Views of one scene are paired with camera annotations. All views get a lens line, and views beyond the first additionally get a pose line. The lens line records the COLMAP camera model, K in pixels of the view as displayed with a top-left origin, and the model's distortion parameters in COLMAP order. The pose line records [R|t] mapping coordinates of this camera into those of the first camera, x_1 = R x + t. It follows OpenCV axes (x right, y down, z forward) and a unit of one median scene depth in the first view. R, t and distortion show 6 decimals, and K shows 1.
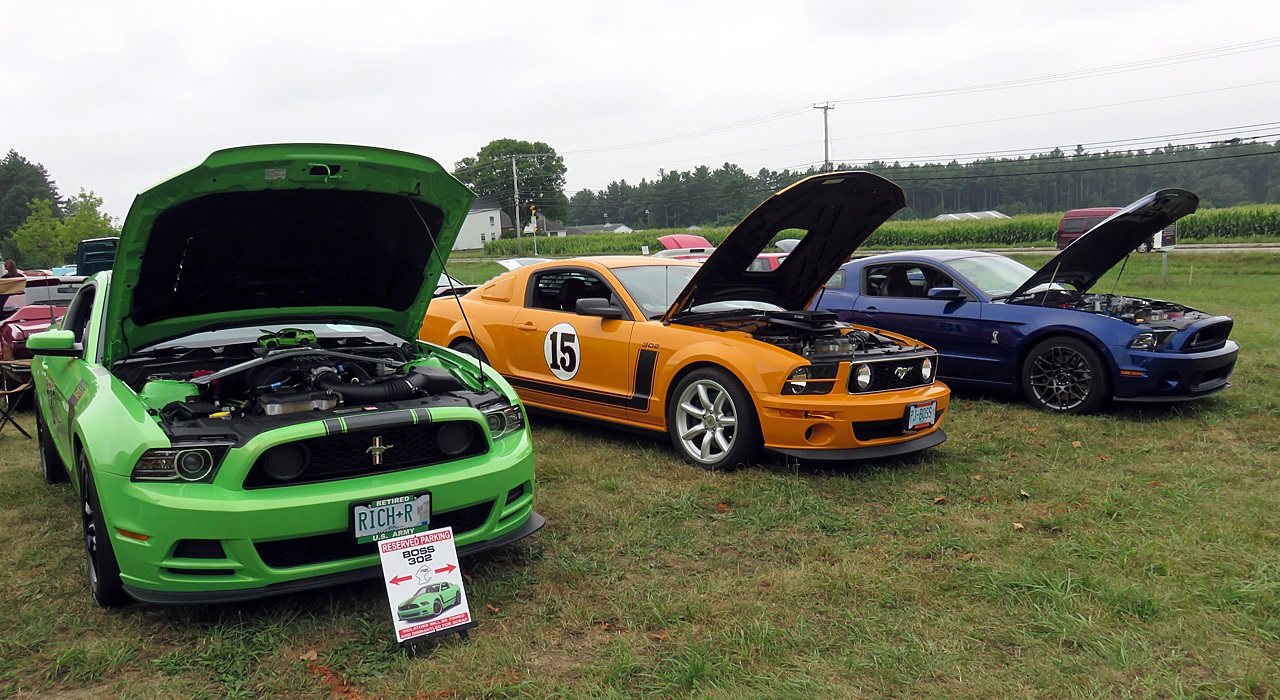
lens RADIAL K [[964.6, 0, 641.2], [0, 964.6, 350.2], [0, 0, 1]] dist [-0.016493, -0.001027]
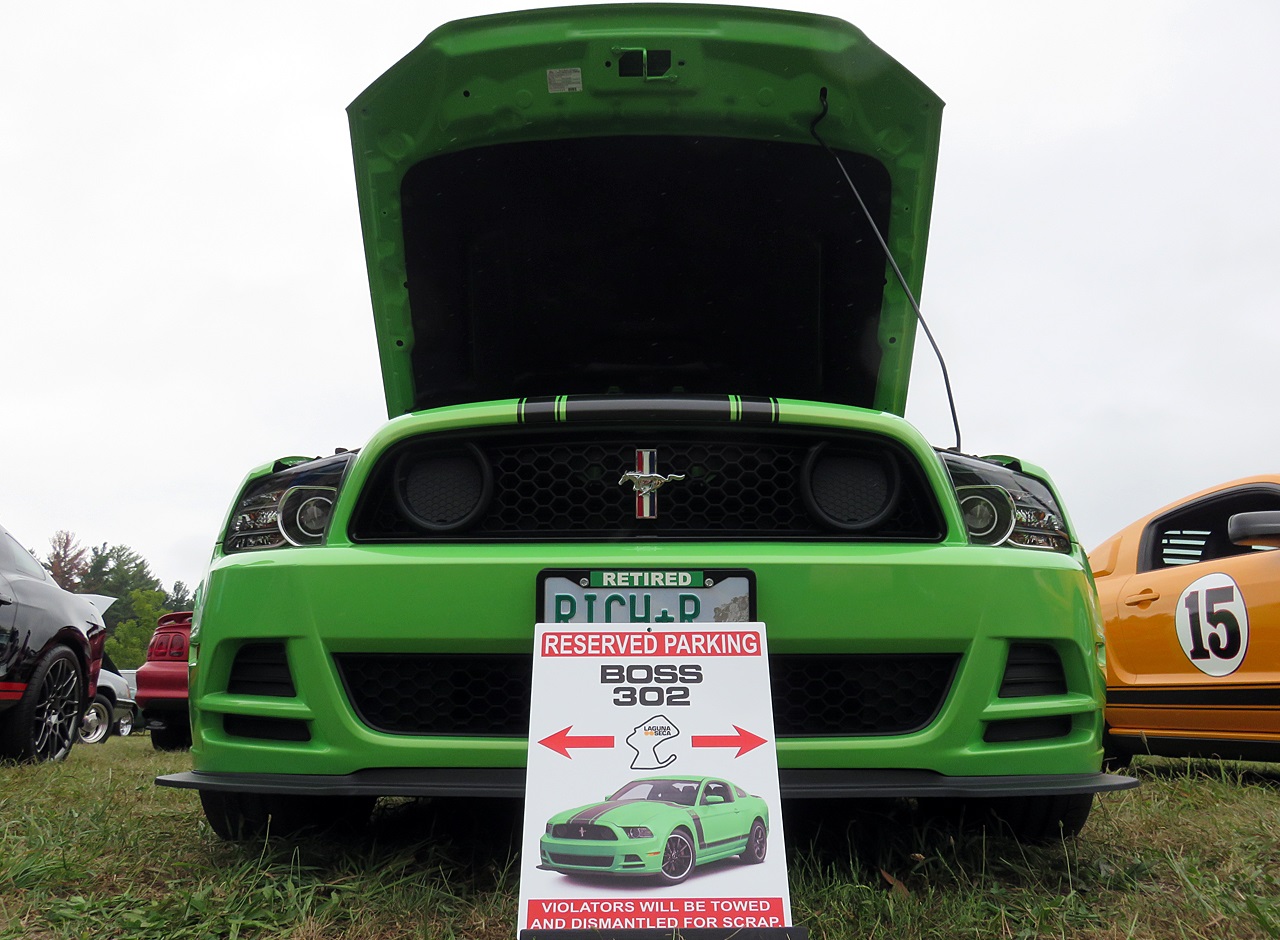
lens RADIAL K [[985.1, 0, 640.2], [0, 985.1, 469.0], [0, 0, 1]] dist [-0.010809, -0.004276]
pose [[0.813726, -0.117581, -0.569231, -0.034487], [-0.084036, 0.945237, -0.315380, 0.240639], [0.575141, 0.304469, 0.759283, 0.698107]]
